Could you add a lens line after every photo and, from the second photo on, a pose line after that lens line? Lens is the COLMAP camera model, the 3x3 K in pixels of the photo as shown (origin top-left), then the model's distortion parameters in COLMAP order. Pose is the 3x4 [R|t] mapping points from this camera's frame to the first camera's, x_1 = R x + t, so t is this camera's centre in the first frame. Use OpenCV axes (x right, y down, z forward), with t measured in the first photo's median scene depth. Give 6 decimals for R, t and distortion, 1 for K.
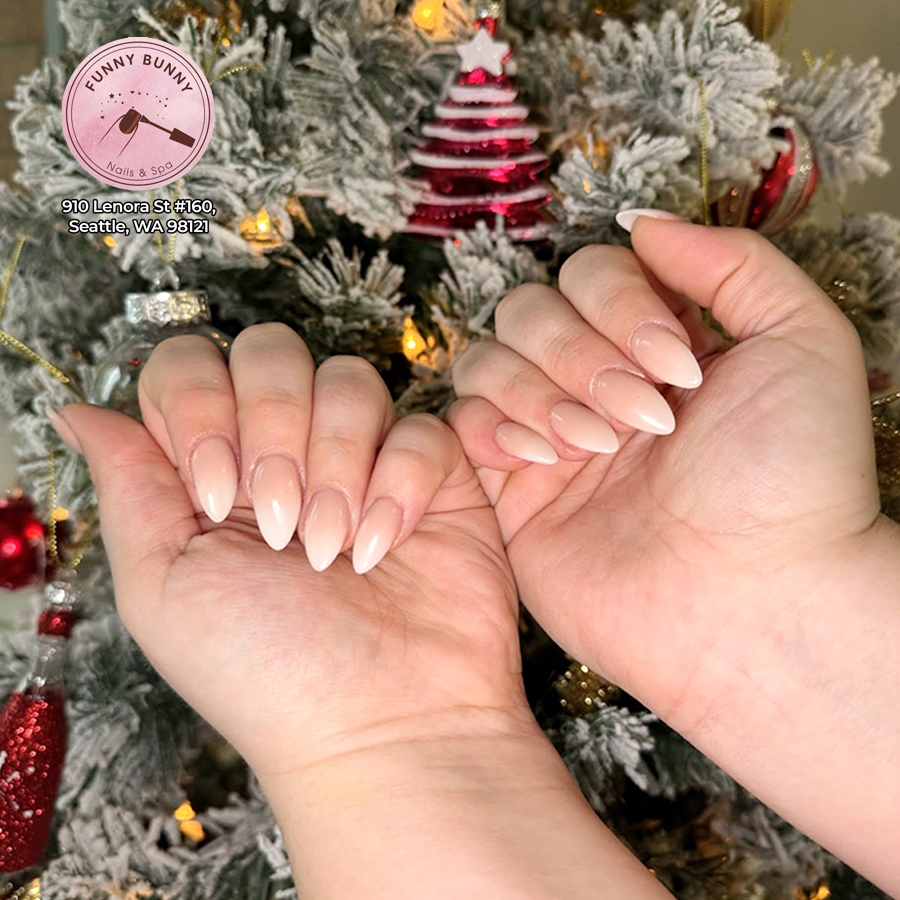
lens RADIAL K [[909.8, 0, 437.5], [0, 909.8, 436.3], [0, 0, 1]] dist [-0.011654, -0.030268]
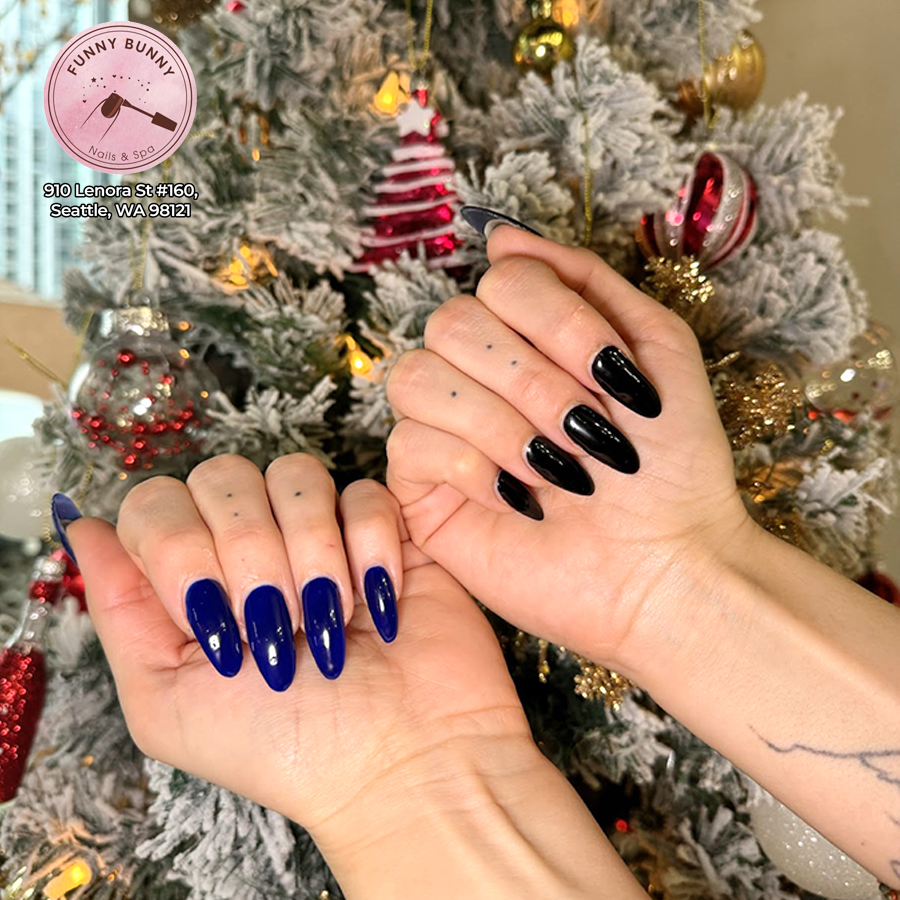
lens RADIAL K [[909.8, 0, 437.5], [0, 909.8, 436.3], [0, 0, 1]] dist [-0.011654, -0.030268]
pose [[0.969677, -0.030564, -0.242471, 0.358222], [-0.017646, 0.980802, -0.194204, 0.217285], [0.243752, 0.192594, 0.950522, -0.043621]]
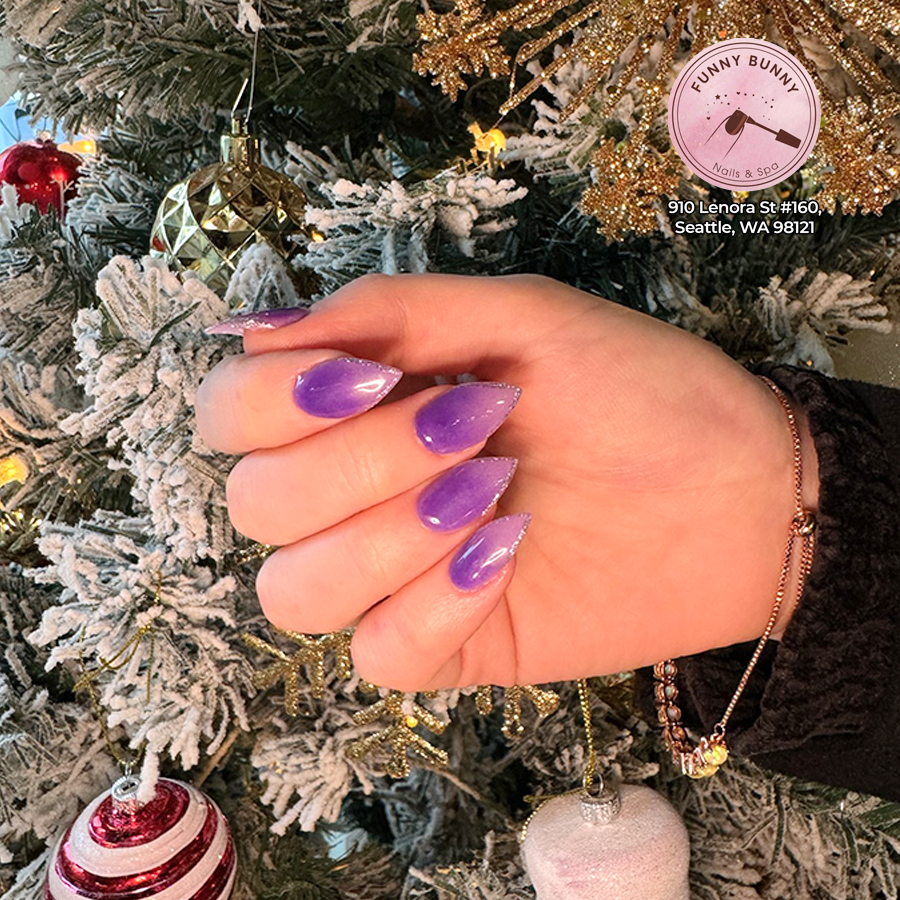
lens RADIAL K [[868.8, 0, 447.8], [0, 868.8, 406.8], [0, 0, 1]] dist [-0.000796, -0.011204]
pose [[0.972868, 0.077976, -0.217825, 0.290184], [-0.062930, 0.995182, 0.075187, 0.362512], [0.222638, -0.059439, 0.973088, 0.204160]]
